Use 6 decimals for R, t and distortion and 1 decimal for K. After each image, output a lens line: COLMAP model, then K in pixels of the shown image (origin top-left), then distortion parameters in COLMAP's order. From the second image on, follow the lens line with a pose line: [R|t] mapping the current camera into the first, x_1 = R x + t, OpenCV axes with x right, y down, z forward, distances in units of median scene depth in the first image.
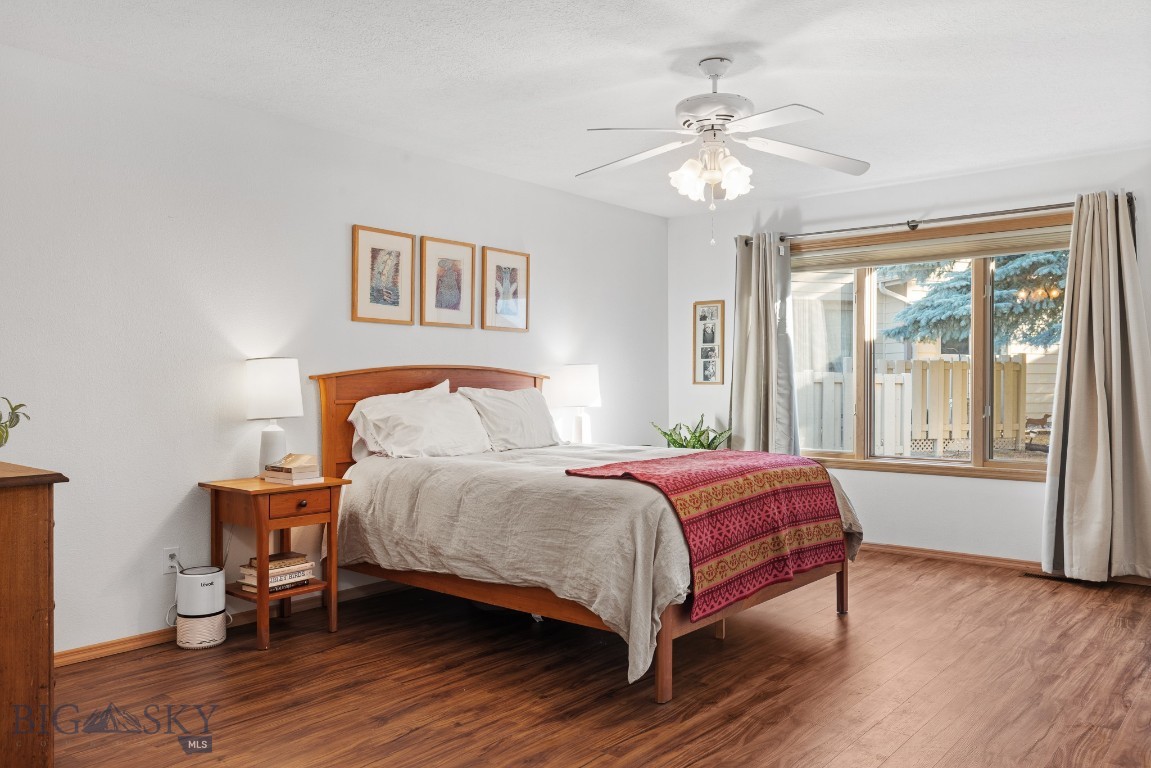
lens RADIAL K [[859.7, 0, 577.9], [0, 859.7, 387.5], [0, 0, 1]] dist [0.006584, 0.000491]
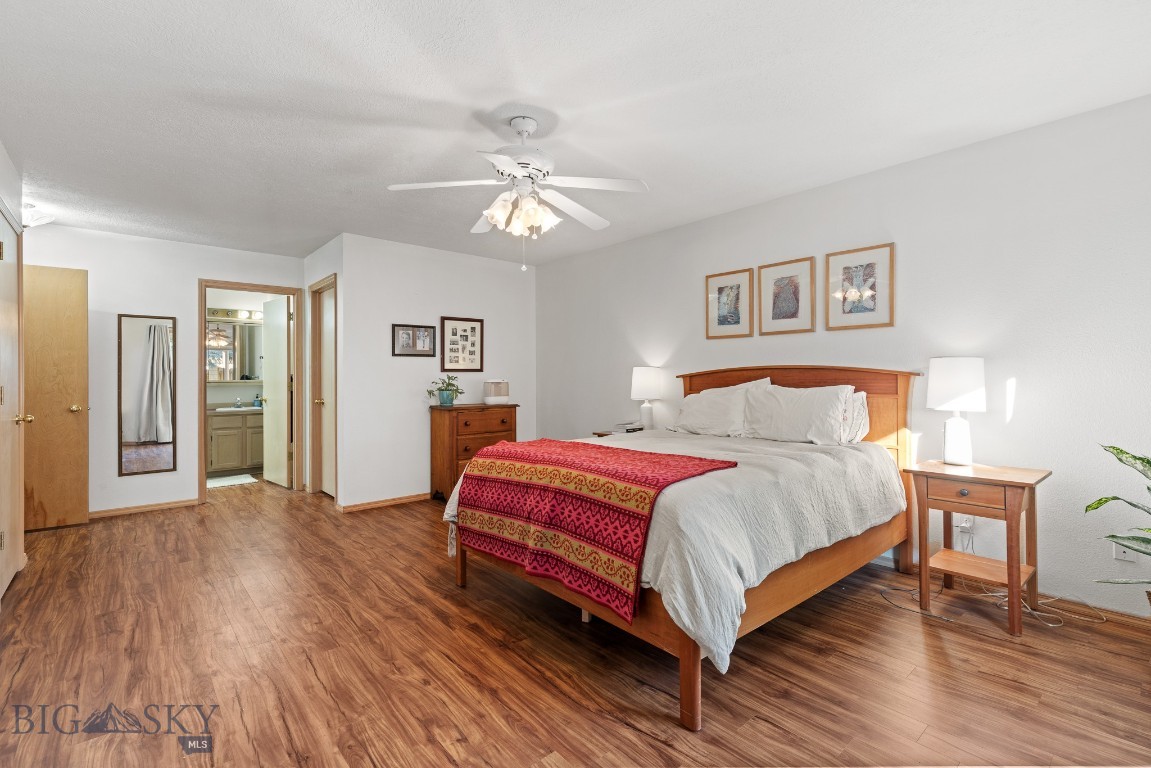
lens RADIAL K [[517.6, 0, 582.4], [0, 517.6, 375.0], [0, 0, 1]] dist [0.009603, -0.002044]
pose [[-0.147161, -0.006783, -0.989089, 0.659503], [-0.003243, 0.999974, -0.006375, -0.007405], [0.989107, 0.002269, -0.147179, 0.893494]]
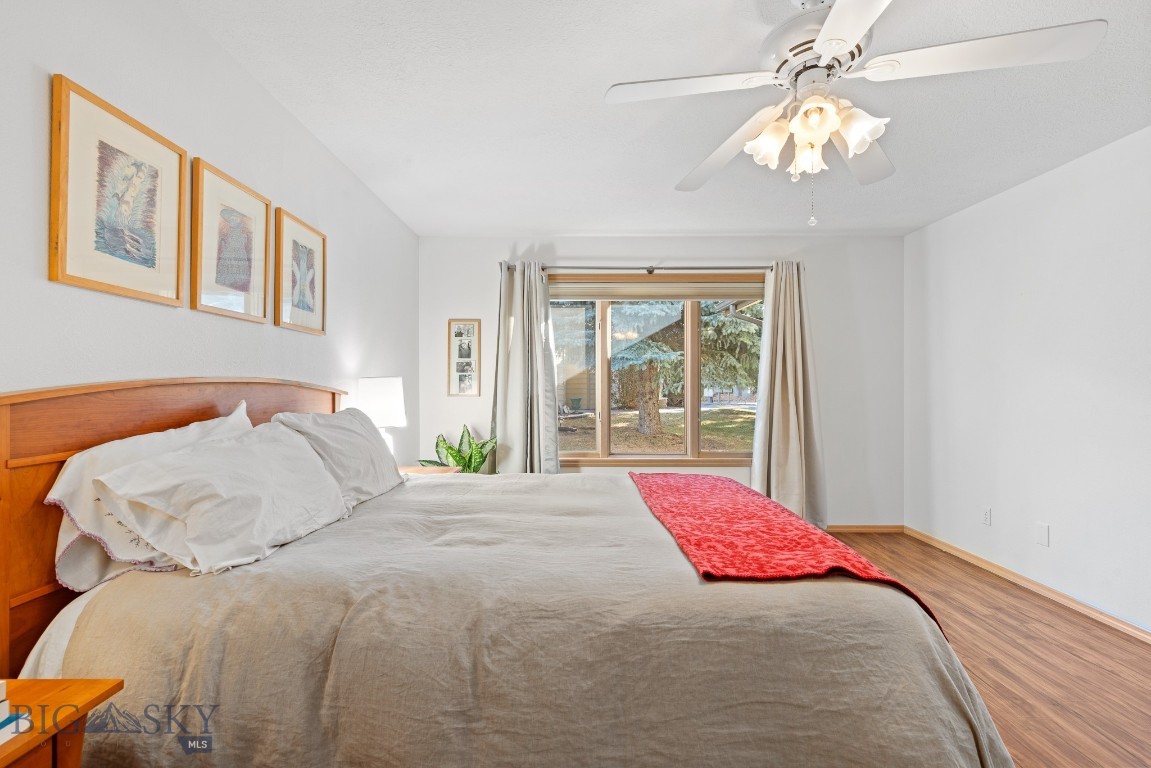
lens RADIAL K [[517.6, 0, 577.1], [0, 517.6, 385.7], [0, 0, 1]] dist [0.009603, -0.002044]
pose [[0.768131, 0.000646, 0.640293, -0.218817], [0.004288, 0.999972, -0.006153, -0.017772], [-0.640279, 0.007472, 0.768106, 0.588157]]
